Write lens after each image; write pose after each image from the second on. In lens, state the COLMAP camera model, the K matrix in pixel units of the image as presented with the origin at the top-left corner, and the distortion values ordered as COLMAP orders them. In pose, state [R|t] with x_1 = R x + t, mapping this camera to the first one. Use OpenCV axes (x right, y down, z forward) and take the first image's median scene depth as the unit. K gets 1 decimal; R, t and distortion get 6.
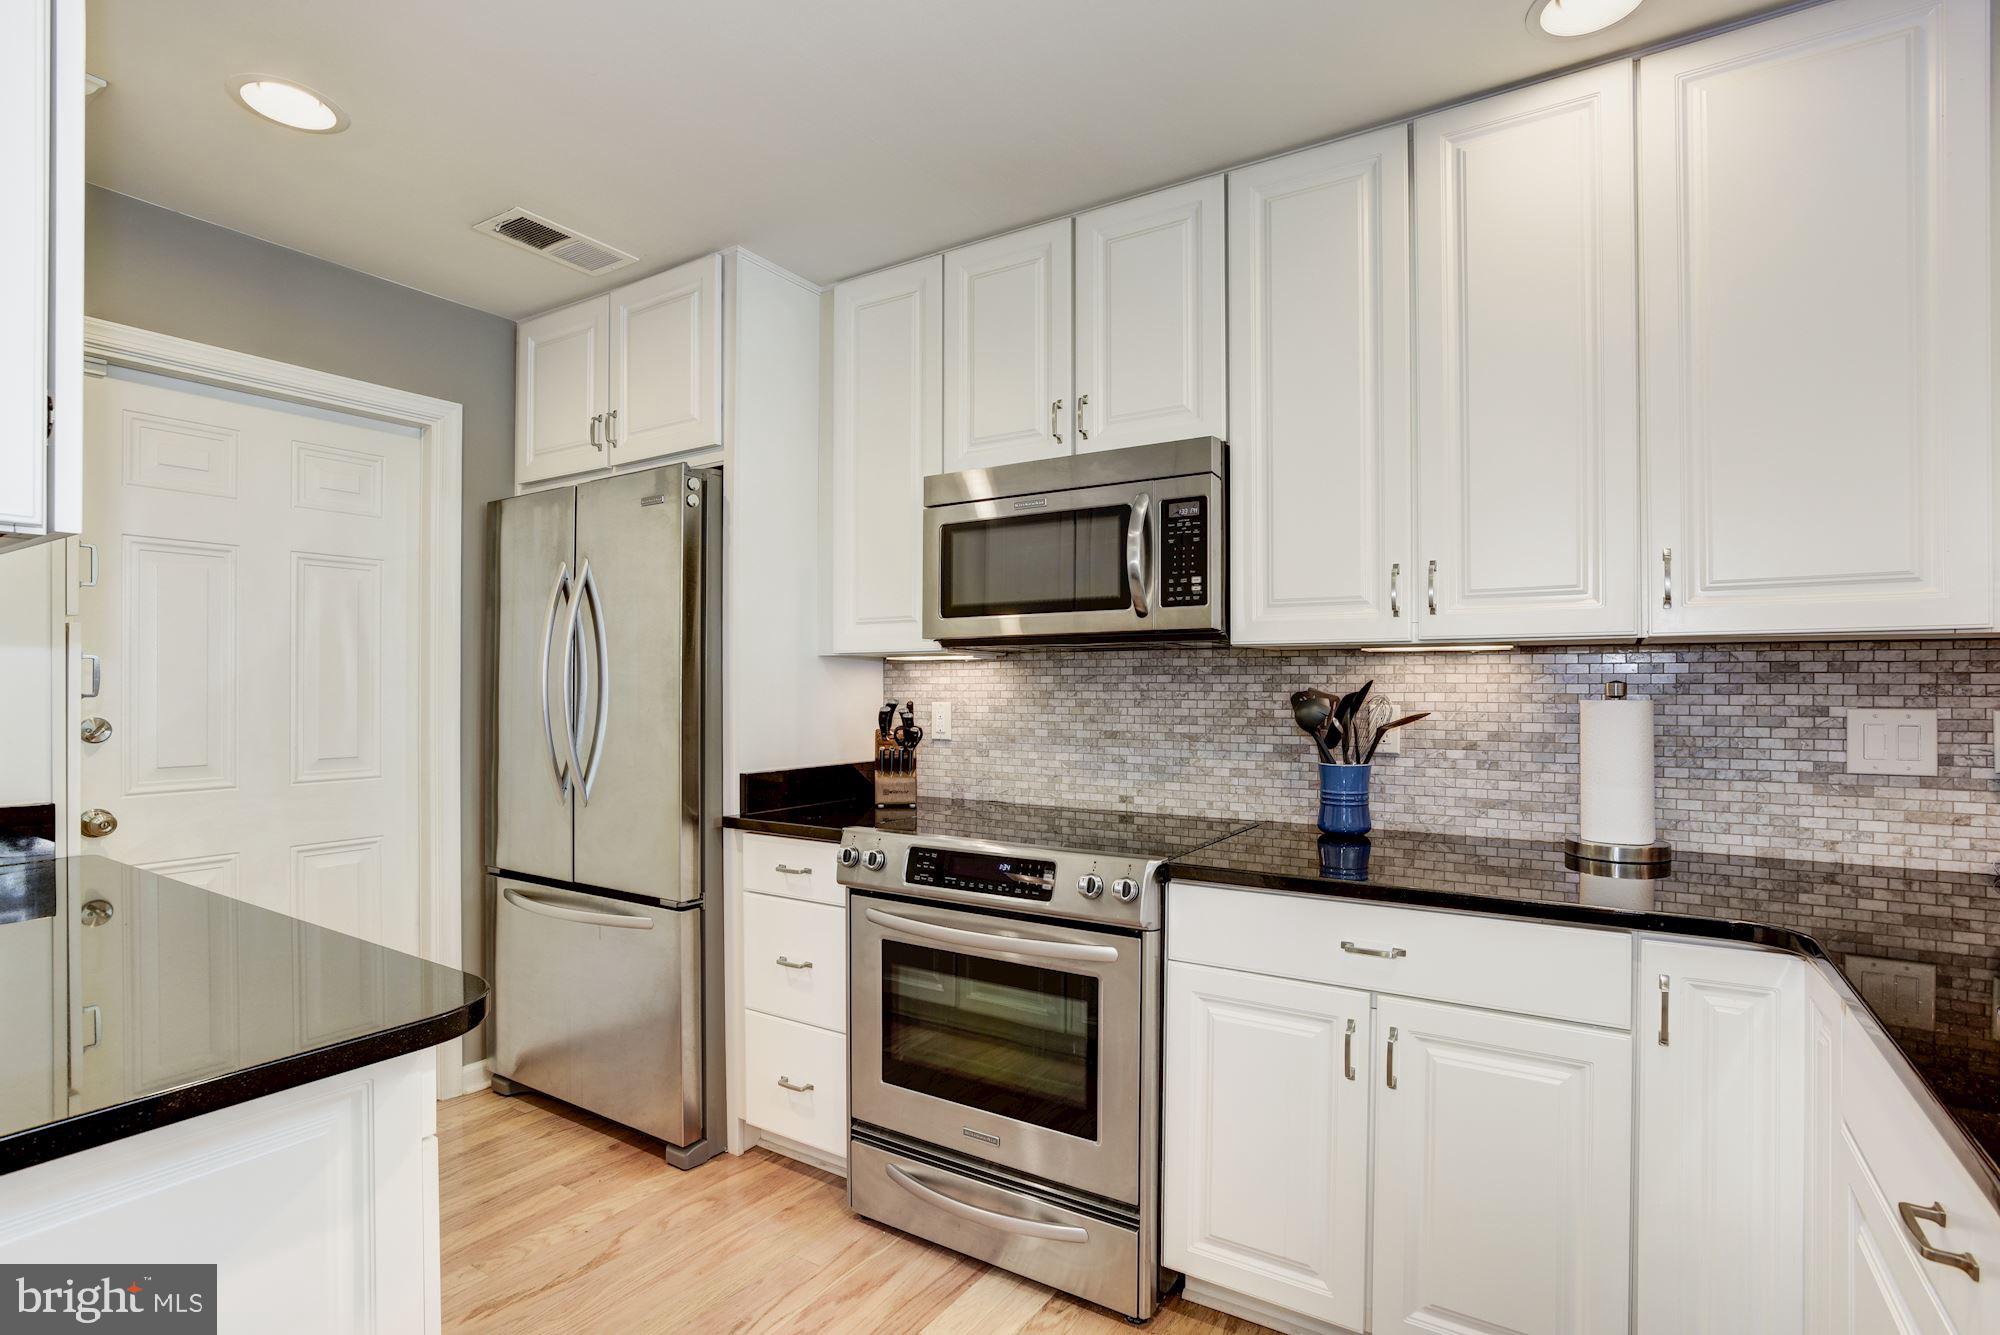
lens RADIAL K [[949.4, 0, 1003.6], [0, 949.4, 695.6], [0, 0, 1]] dist [-0.052347, 0.027227]
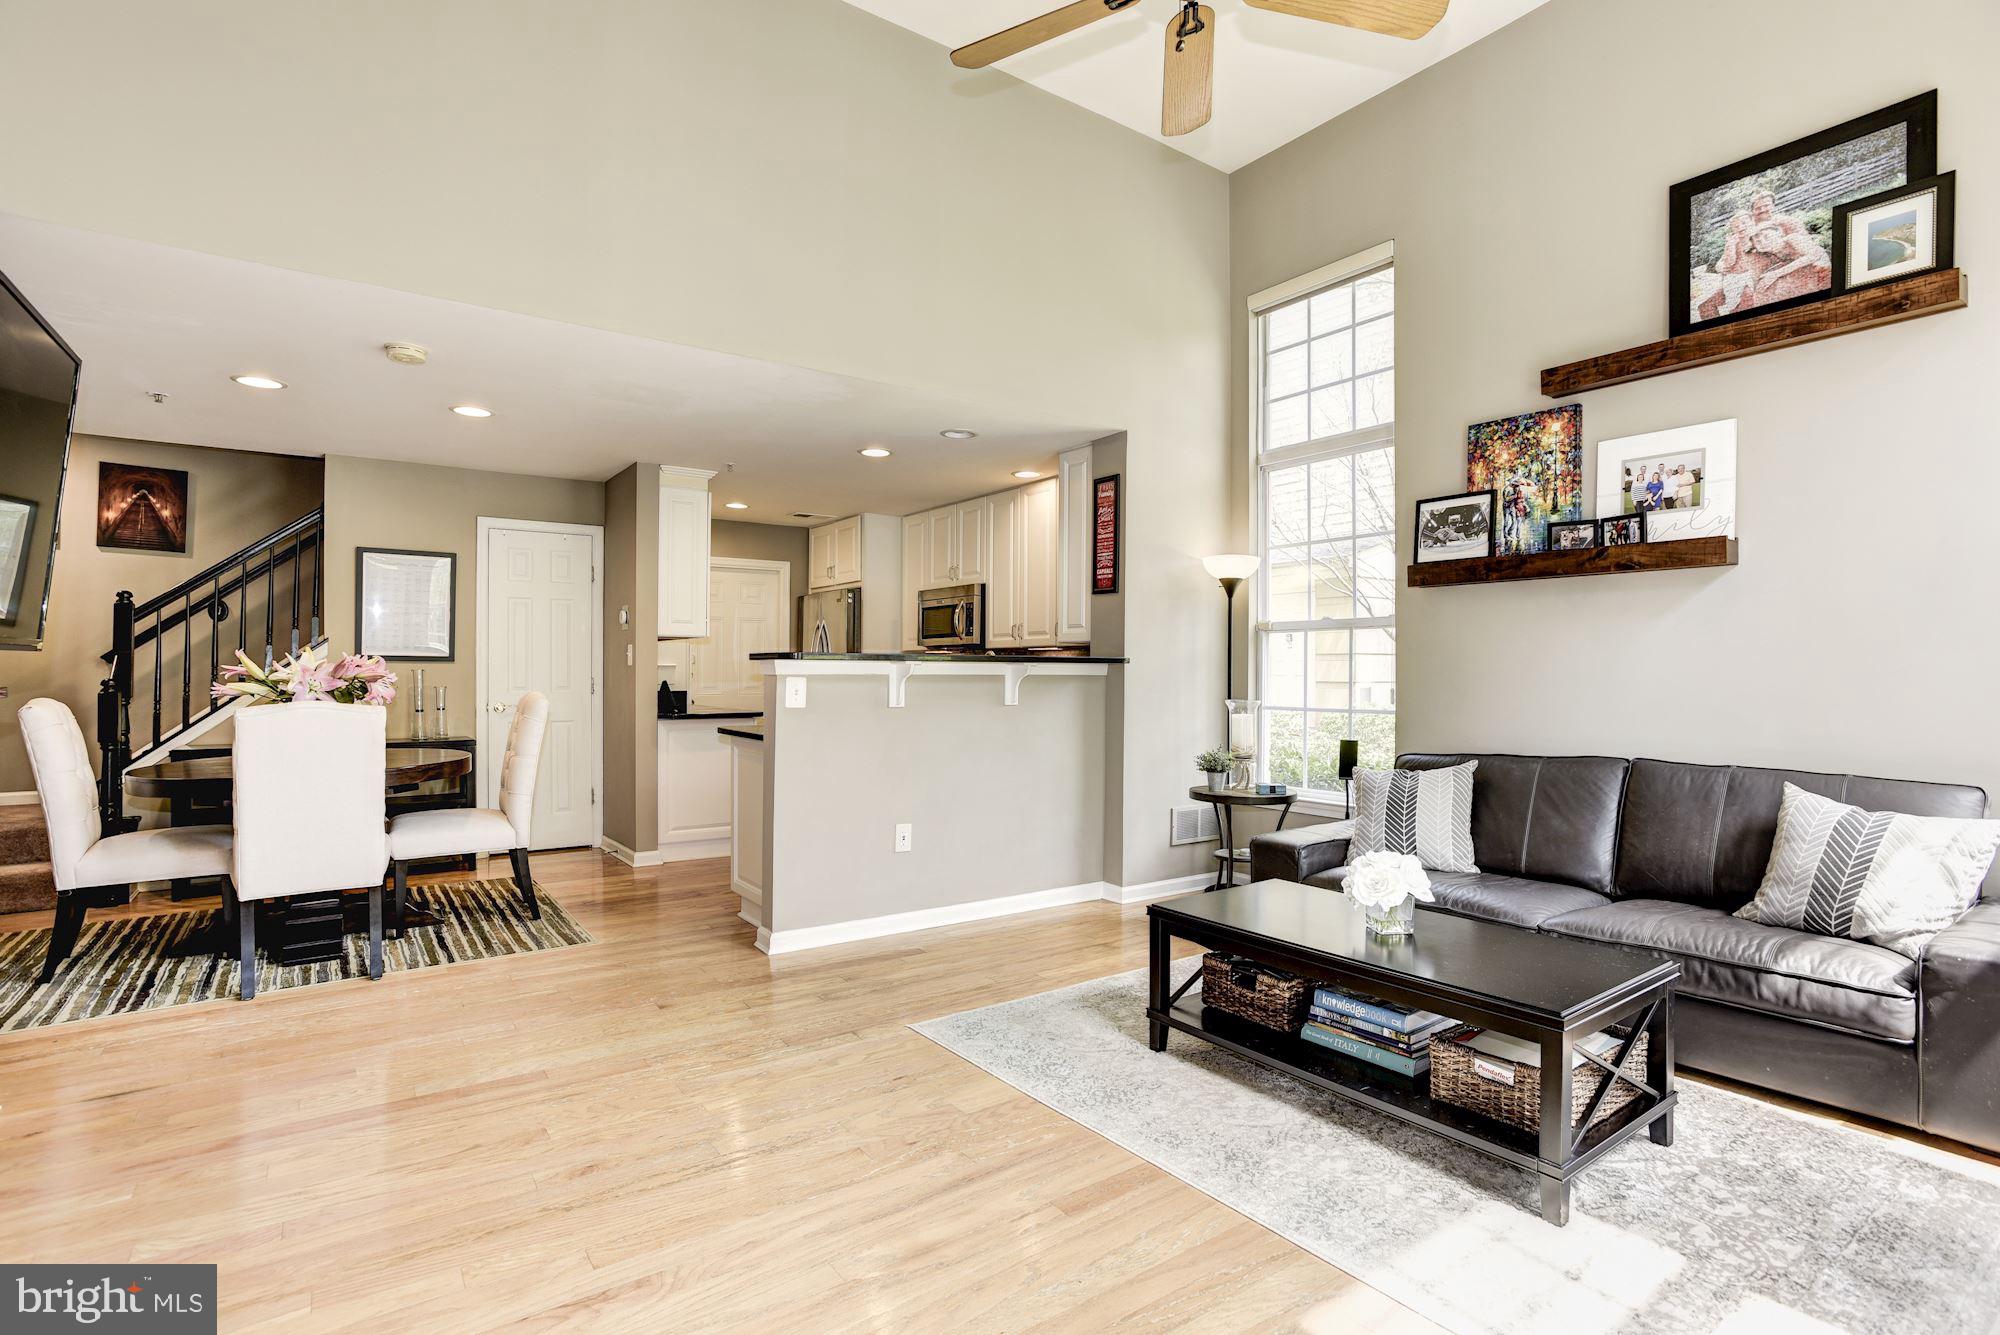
lens RADIAL K [[962.8, 0, 1044.4], [0, 962.8, 670.1], [0, 0, 1]] dist [-0.002489, 0.000308]
pose [[0.936486, 0.000375, -0.350704, 1.308582], [-0.004816, 0.999919, -0.011793, 0.048028], [0.350671, 0.012733, 0.936412, -1.633536]]
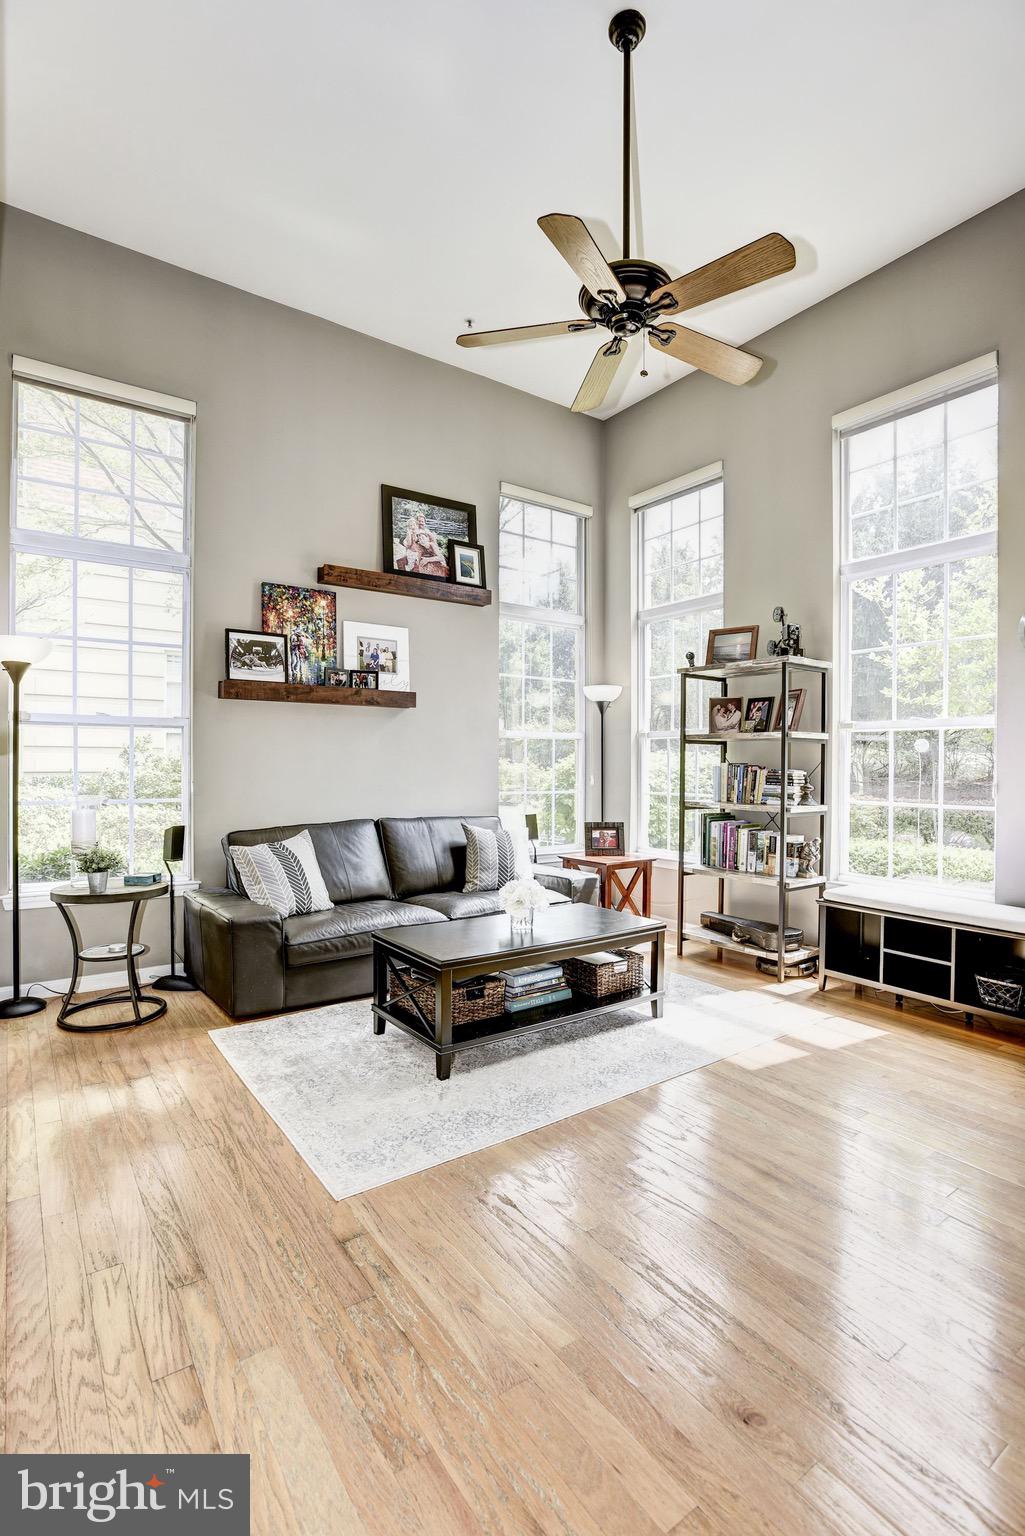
lens RADIAL K [[745.2, 0, 516.2], [0, 745.2, 767.2], [0, 0, 1]] dist [-0.057809, 0.028053]
pose [[0.385156, -0.001619, 0.922850, -0.000362], [0.003474, 0.999994, 0.000305, 0.030594], [-0.922845, 0.003088, 0.385159, -0.985021]]
